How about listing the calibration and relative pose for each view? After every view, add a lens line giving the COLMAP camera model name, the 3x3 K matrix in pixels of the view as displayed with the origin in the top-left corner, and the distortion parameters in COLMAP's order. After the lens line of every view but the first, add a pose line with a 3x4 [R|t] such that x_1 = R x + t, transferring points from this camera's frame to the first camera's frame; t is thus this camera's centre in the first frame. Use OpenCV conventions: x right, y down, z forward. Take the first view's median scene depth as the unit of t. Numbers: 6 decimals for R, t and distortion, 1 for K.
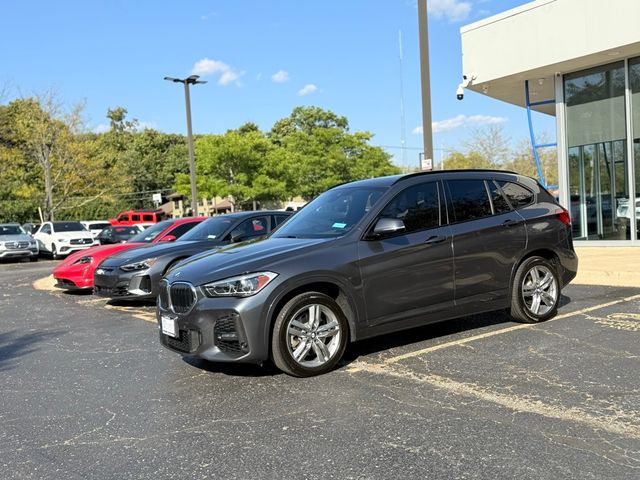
lens RADIAL K [[624.4, 0, 315.1], [0, 624.4, 241.4], [0, 0, 1]] dist [0.056896, 0.000000]
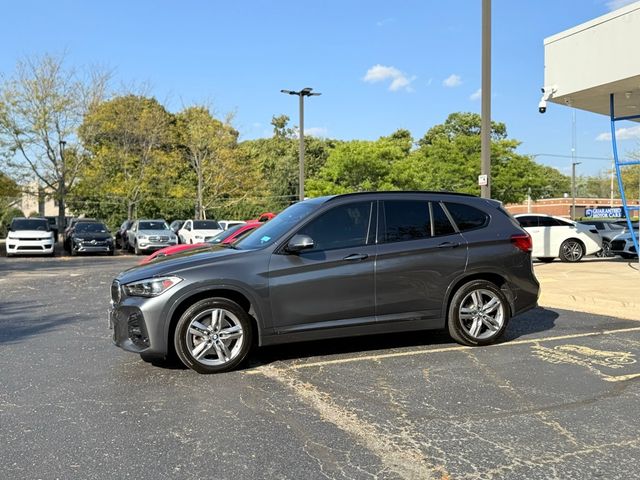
lens RADIAL K [[624.4, 0, 323.3], [0, 624.4, 239.7], [0, 0, 1]] dist [0.056896, 0.000000]
pose [[0.966393, 0.052001, -0.251754, 0.351563], [-0.054548, 0.998506, -0.003146, -0.022709], [0.251214, 0.016773, 0.967786, -0.027174]]
